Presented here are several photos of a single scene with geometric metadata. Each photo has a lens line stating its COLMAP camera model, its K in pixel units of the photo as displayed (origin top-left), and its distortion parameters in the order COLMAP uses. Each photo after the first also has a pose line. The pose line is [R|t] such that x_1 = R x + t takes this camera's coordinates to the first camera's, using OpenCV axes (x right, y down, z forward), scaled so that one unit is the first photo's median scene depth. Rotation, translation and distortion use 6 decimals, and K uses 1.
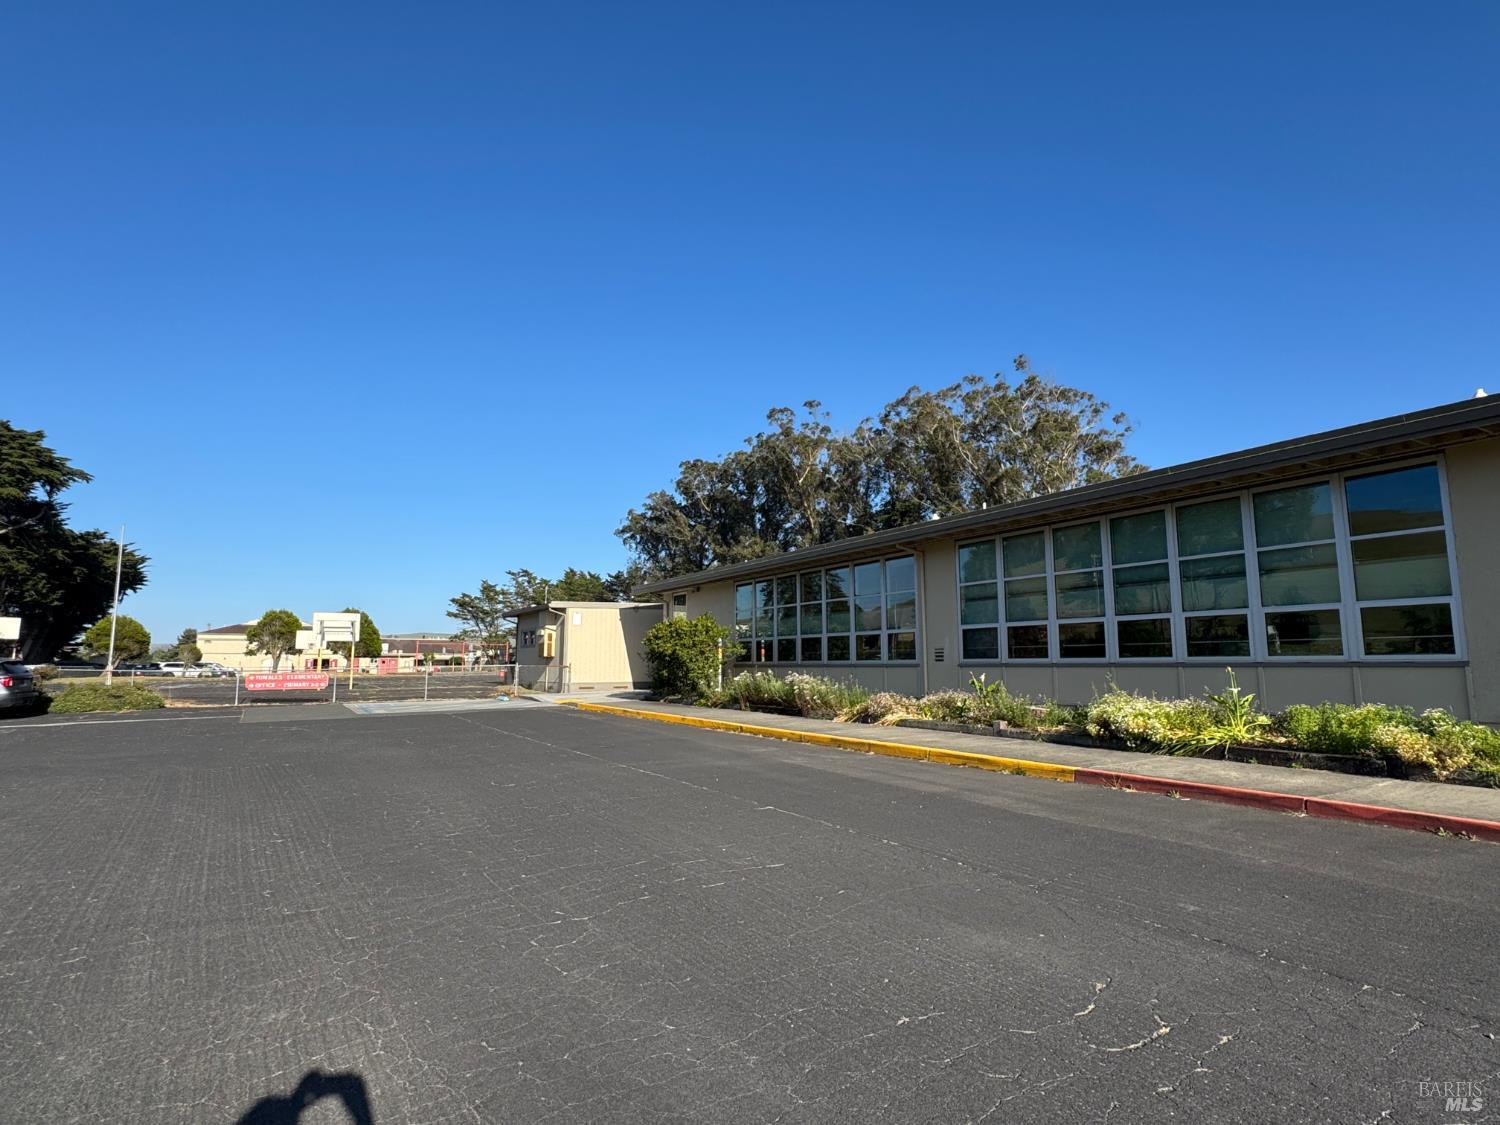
lens RADIAL K [[783.3, 0, 752.2], [0, 783.3, 564.4], [0, 0, 1]] dist [0.002624, 0.000369]
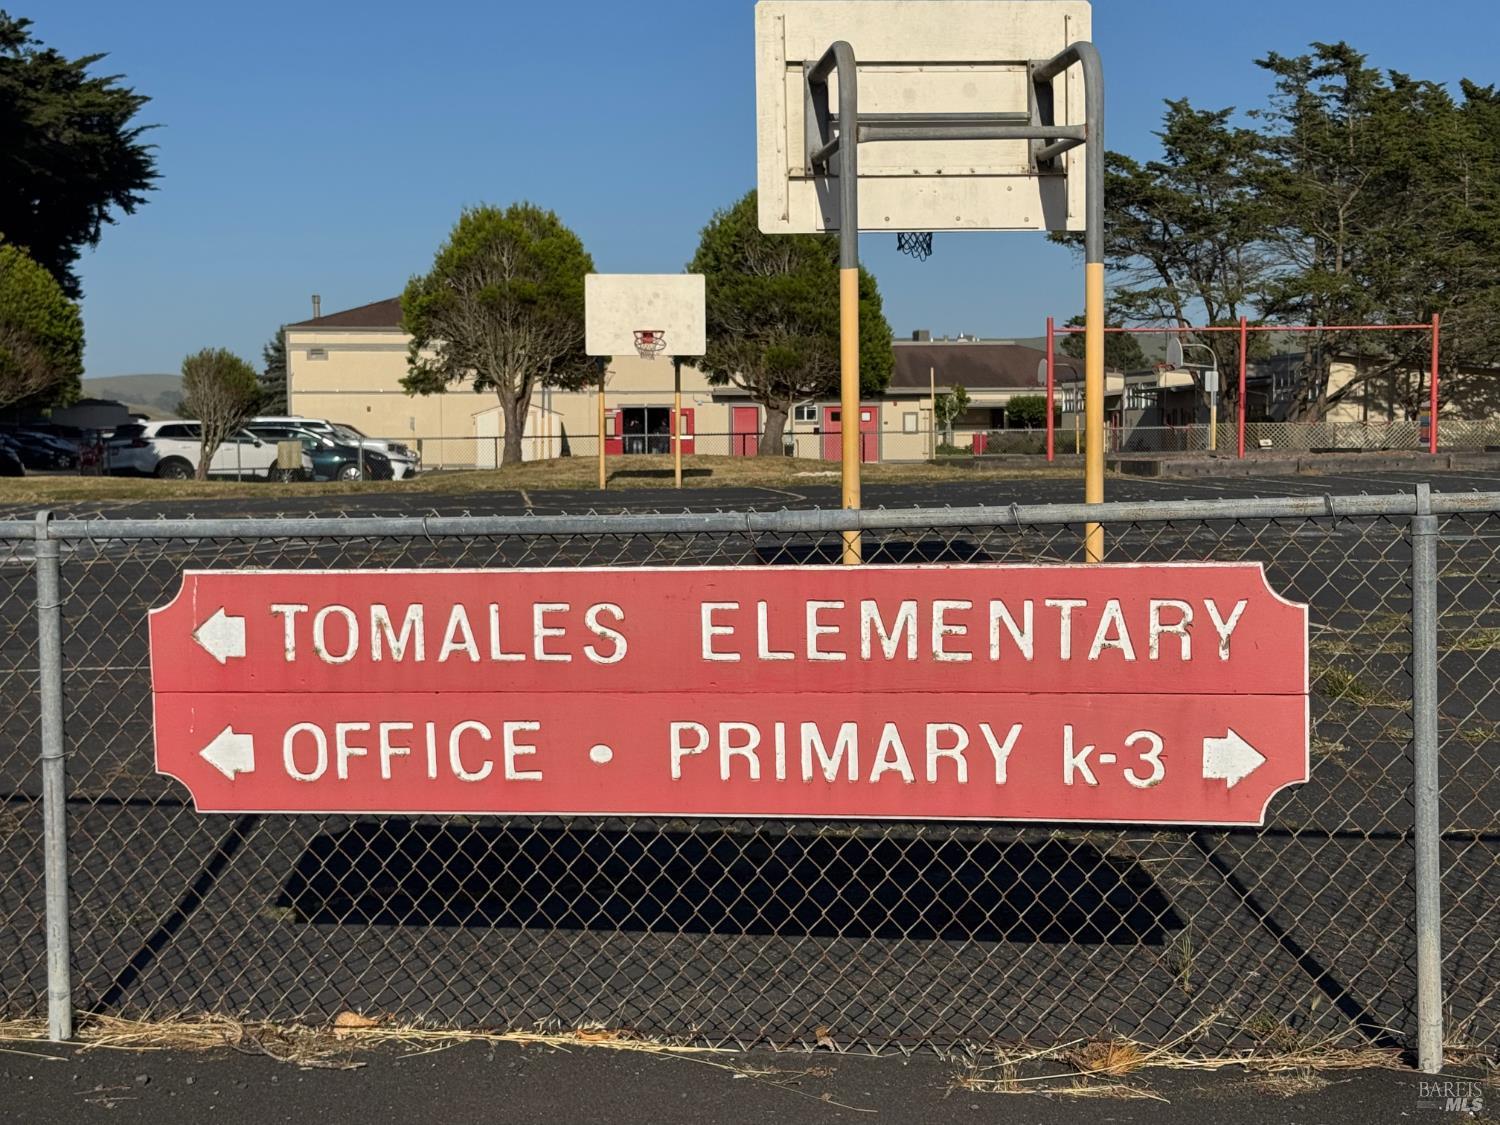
lens RADIAL K [[2357.6, 0, 749.8], [0, 2357.6, 563.9], [0, 0, 1]] dist [0.165206, 0.000000]
pose [[0.903130, 0.017577, -0.429007, -0.187969], [0.062653, 0.983072, 0.172173, 0.039654], [0.424771, -0.182373, 0.886741, 0.309985]]
